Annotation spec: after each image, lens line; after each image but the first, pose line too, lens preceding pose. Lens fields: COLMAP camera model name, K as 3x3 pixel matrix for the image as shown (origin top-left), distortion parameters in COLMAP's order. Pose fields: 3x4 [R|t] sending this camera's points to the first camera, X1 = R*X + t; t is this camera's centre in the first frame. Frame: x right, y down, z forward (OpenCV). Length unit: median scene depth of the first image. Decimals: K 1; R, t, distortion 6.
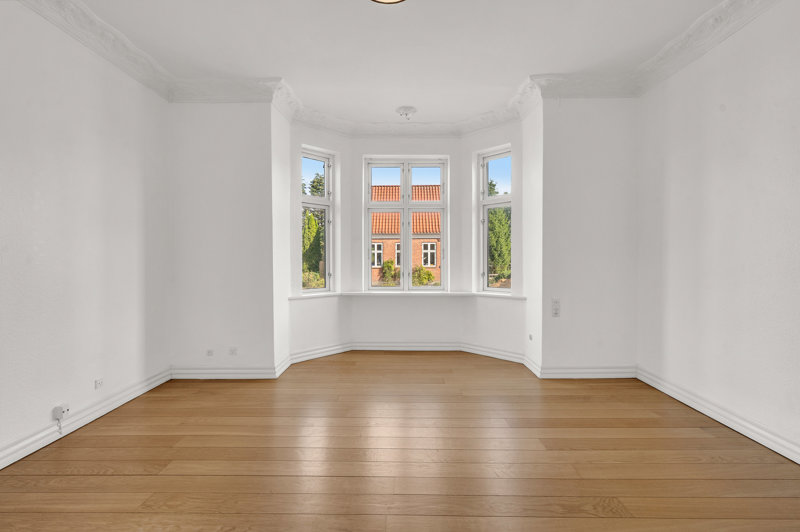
lens RADIAL K [[358.0, 0, 400.0], [0, 358.0, 258.5], [0, 0, 1]] dist [0.000688, -0.000344]
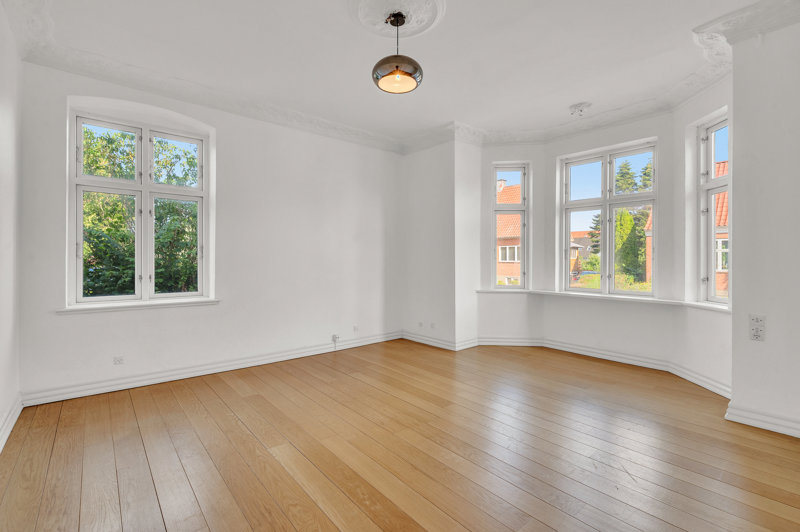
lens RADIAL K [[358.0, 0, 400.0], [0, 358.0, 258.5], [0, 0, 1]] dist [0.000688, -0.000344]
pose [[0.660309, 0.000779, -0.750994, 0.468988], [-0.001760, 0.999998, -0.000510, 0.000065], [0.750992, 0.001658, 0.660309, -0.011130]]
